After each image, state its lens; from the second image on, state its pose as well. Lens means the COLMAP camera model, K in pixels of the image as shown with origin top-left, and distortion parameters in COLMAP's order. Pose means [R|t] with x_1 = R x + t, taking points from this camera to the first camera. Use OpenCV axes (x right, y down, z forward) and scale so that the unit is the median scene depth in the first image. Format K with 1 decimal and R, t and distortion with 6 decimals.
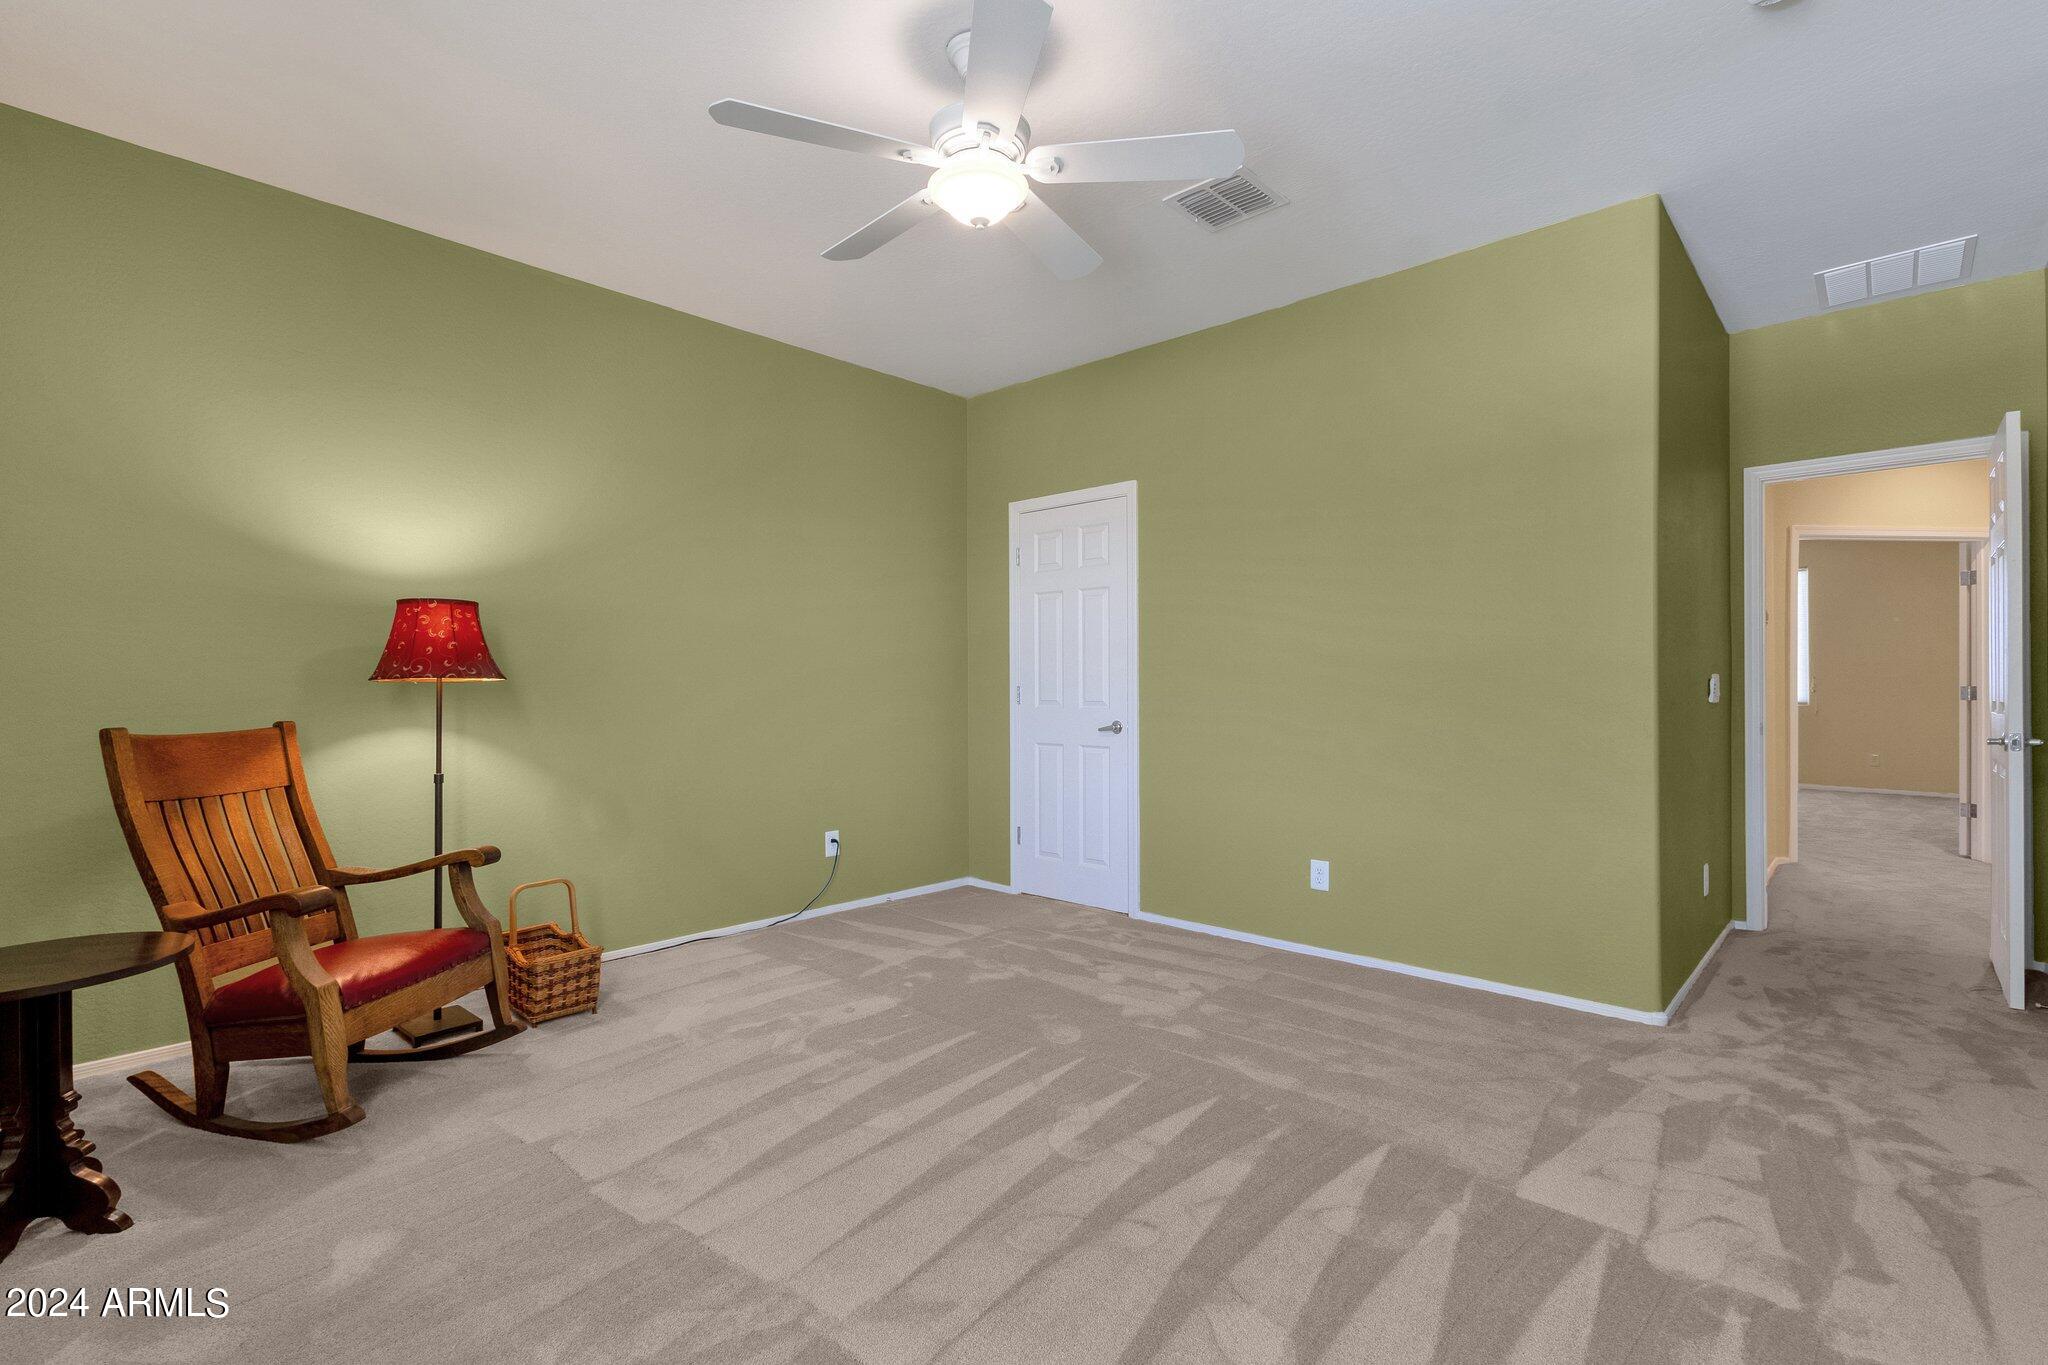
lens RADIAL K [[944.5, 0, 1027.4], [0, 944.5, 682.3], [0, 0, 1]] dist [0.006322, -0.000146]
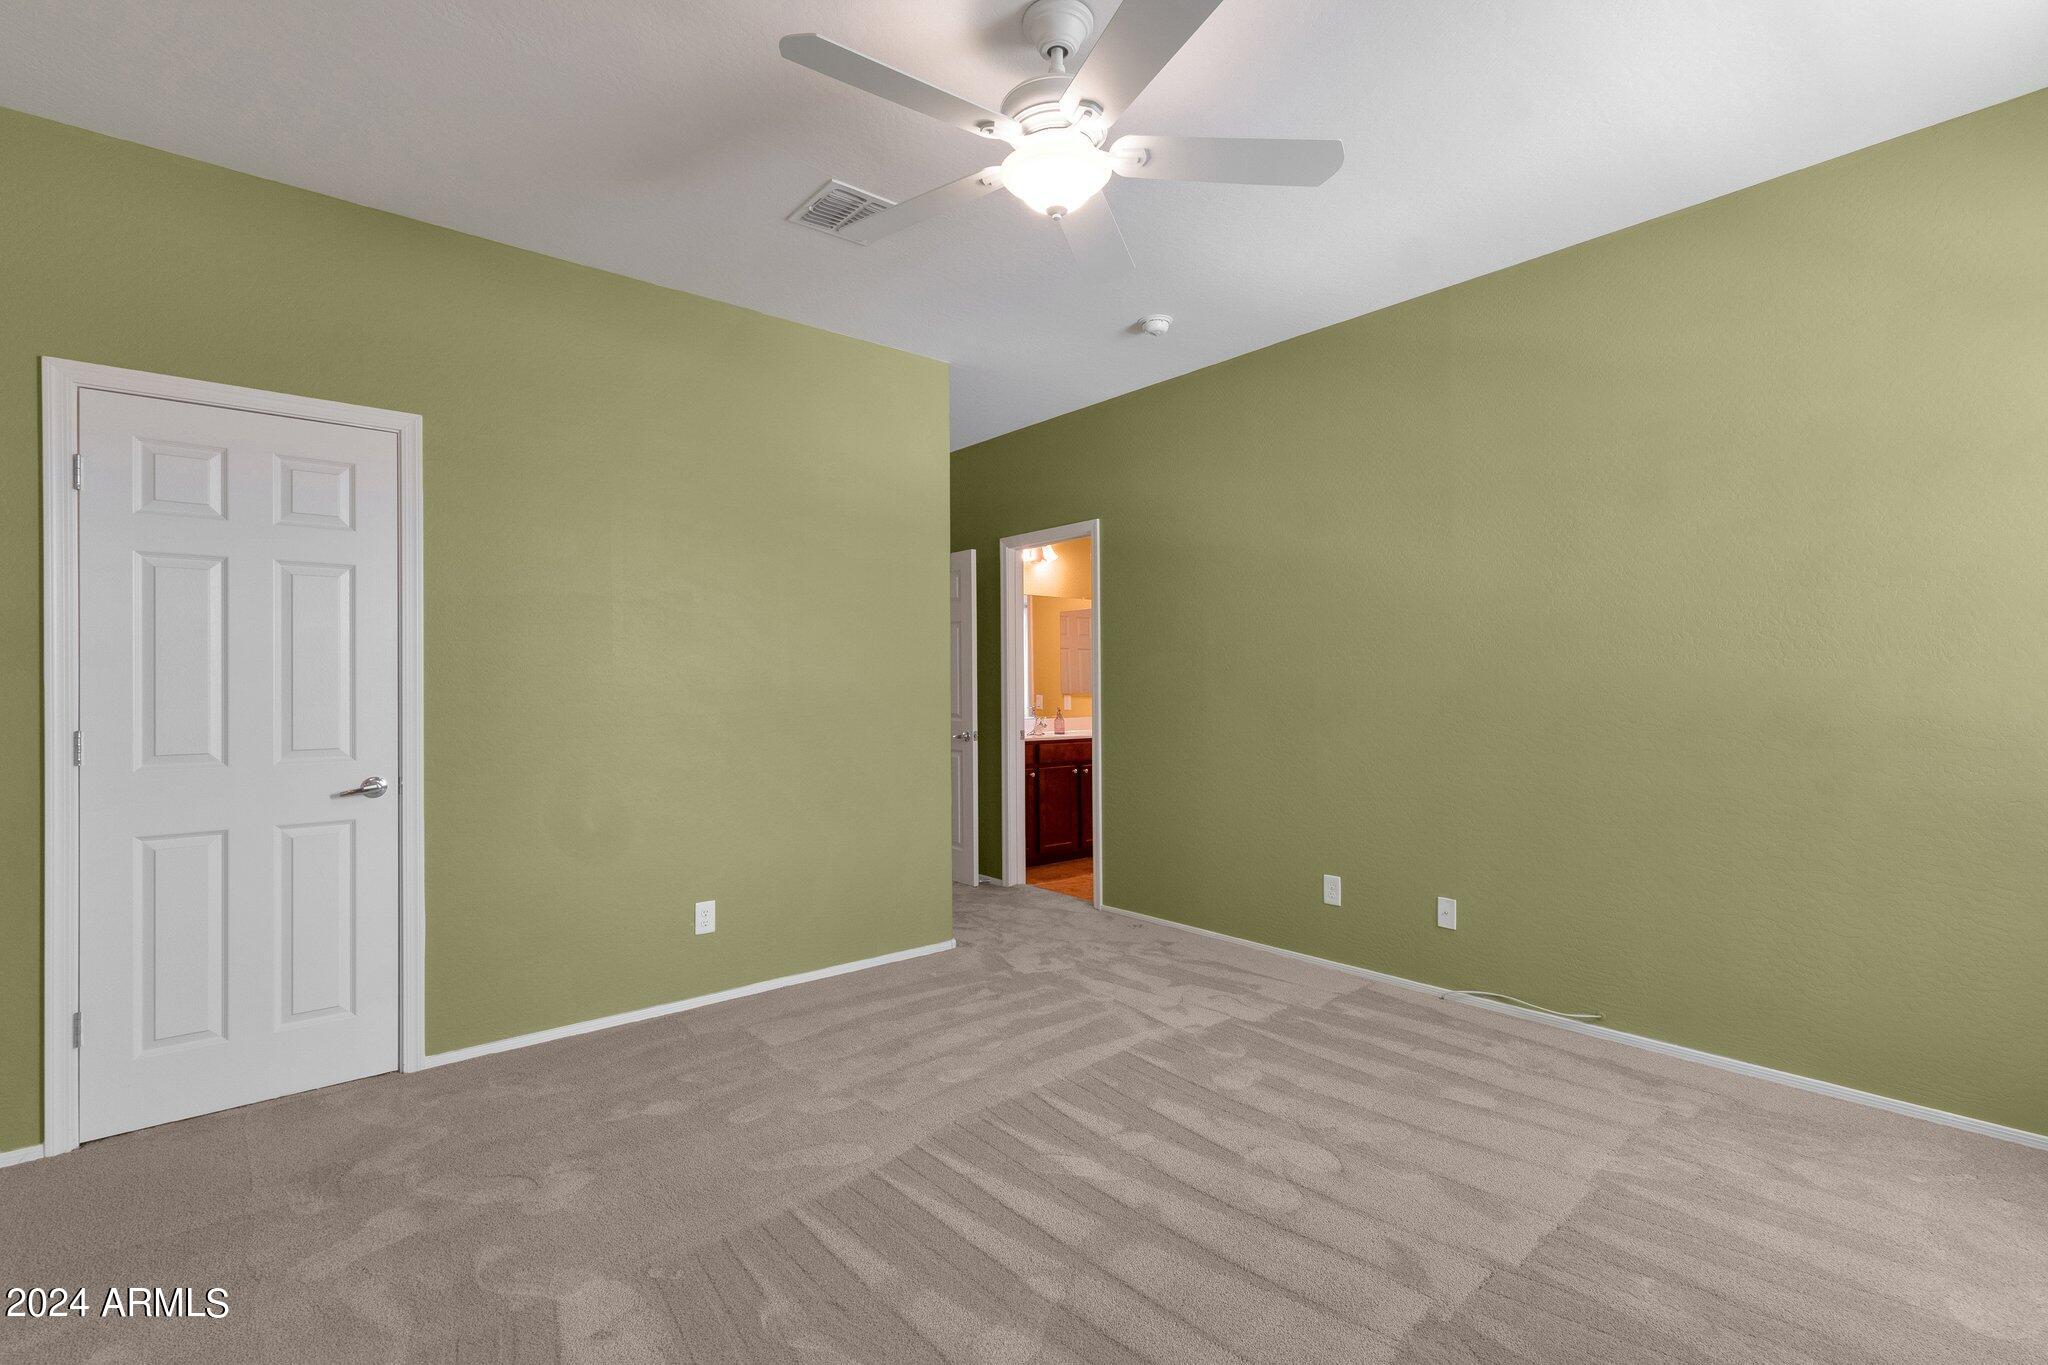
lens RADIAL K [[944.5, 0, 1030.6], [0, 944.5, 685.4], [0, 0, 1]] dist [0.006322, -0.000146]
pose [[0.120510, 0.003447, 0.992706, -0.808149], [0.004719, 0.999981, -0.004045, -0.028111], [-0.992701, 0.005173, 0.120491, 0.790665]]
